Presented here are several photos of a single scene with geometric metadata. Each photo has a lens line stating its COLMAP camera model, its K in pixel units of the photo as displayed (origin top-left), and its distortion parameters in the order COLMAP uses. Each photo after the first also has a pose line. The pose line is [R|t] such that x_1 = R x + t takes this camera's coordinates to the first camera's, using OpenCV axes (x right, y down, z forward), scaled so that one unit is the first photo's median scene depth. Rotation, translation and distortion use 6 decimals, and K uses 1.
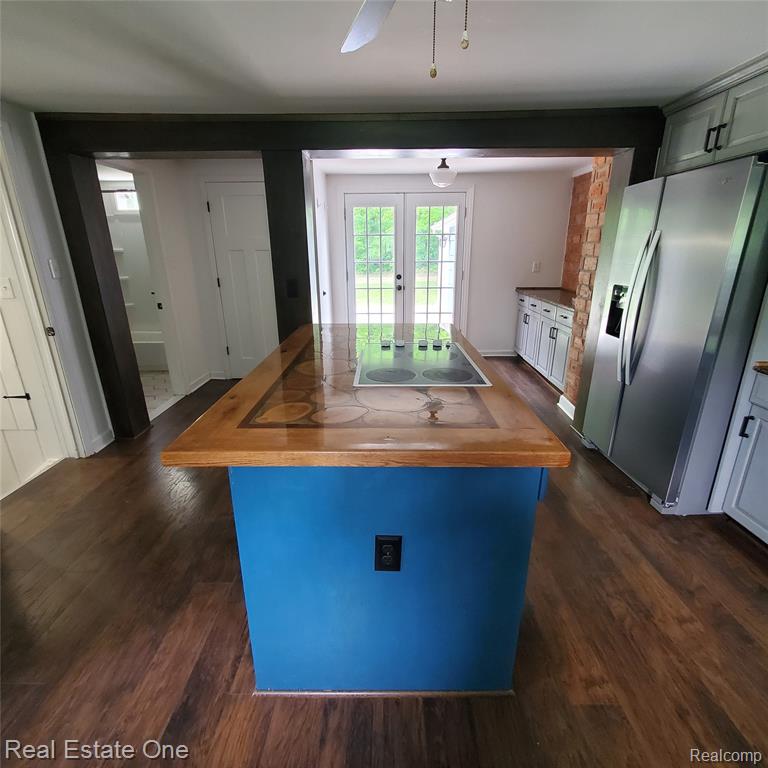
lens RADIAL K [[408.2, 0, 384.0], [0, 408.2, 384.0], [0, 0, 1]] dist [-0.002580, -0.002214]
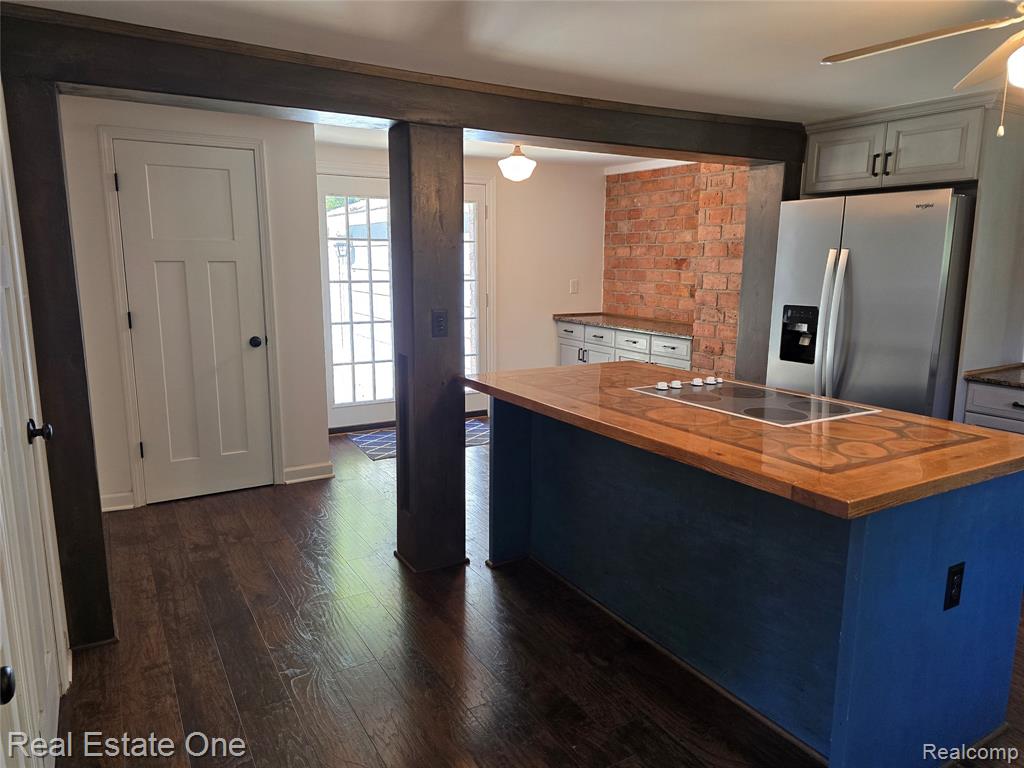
lens RADIAL K [[679.3, 0, 512.0], [0, 679.3, 384.0], [0, 0, 1]] dist [0.002052, 0.000270]
pose [[0.866180, -0.079746, 0.493328, -0.765770], [0.147382, 0.984041, -0.099703, -0.015471], [-0.477504, 0.159069, 0.864110, 0.033168]]
